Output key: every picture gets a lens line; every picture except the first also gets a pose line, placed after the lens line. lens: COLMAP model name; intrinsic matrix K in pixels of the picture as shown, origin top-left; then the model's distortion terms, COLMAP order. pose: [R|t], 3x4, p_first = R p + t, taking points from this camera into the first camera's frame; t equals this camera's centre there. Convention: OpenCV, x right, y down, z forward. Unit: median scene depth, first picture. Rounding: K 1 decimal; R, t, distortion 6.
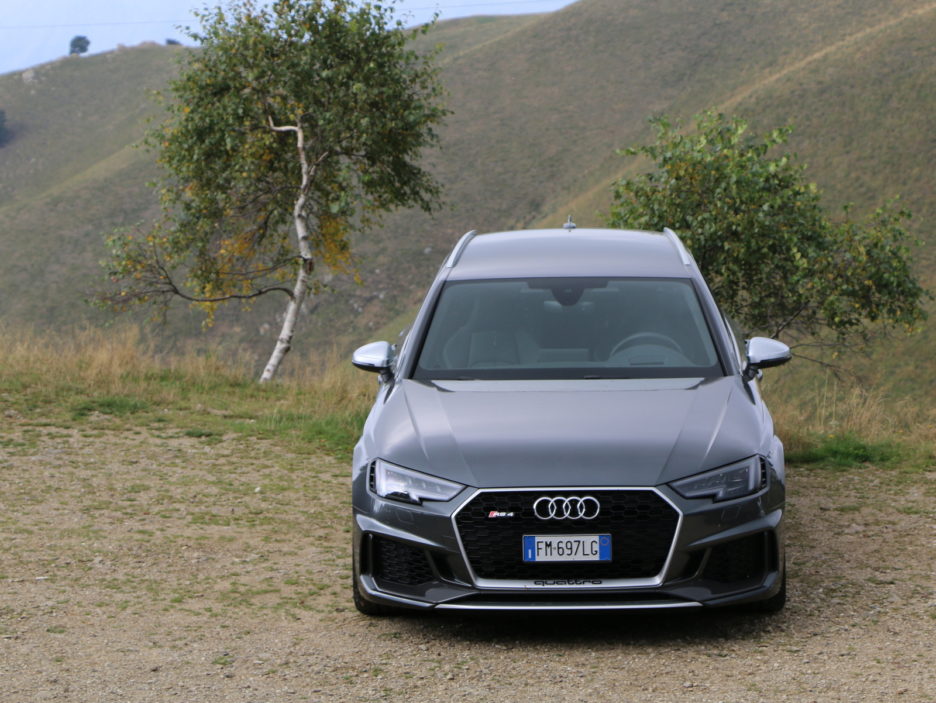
lens RADIAL K [[2772.5, 0, 472.2], [0, 2772.5, 348.2], [0, 0, 1]] dist [0.267064, 0.000000]
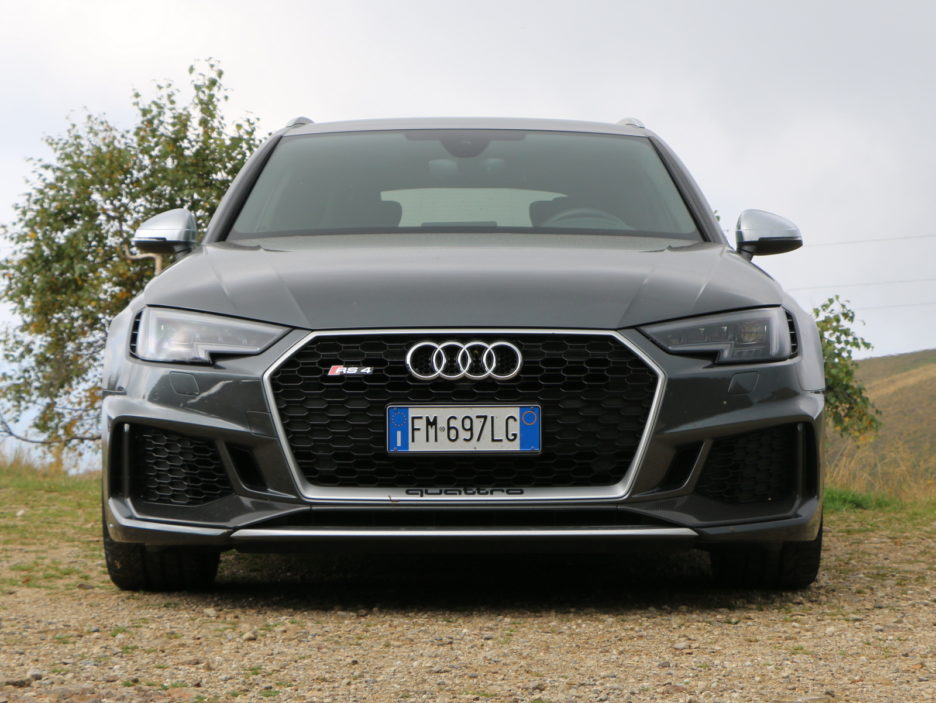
lens RADIAL K [[2425.6, 0, 472.4], [0, 2425.6, 360.9], [0, 0, 1]] dist [0.108566, 0.000000]
pose [[0.998928, 0.017354, 0.042909, 0.014120], [-0.011671, 0.991536, -0.129310, 0.122134], [-0.044790, 0.128671, 0.990675, 0.500404]]
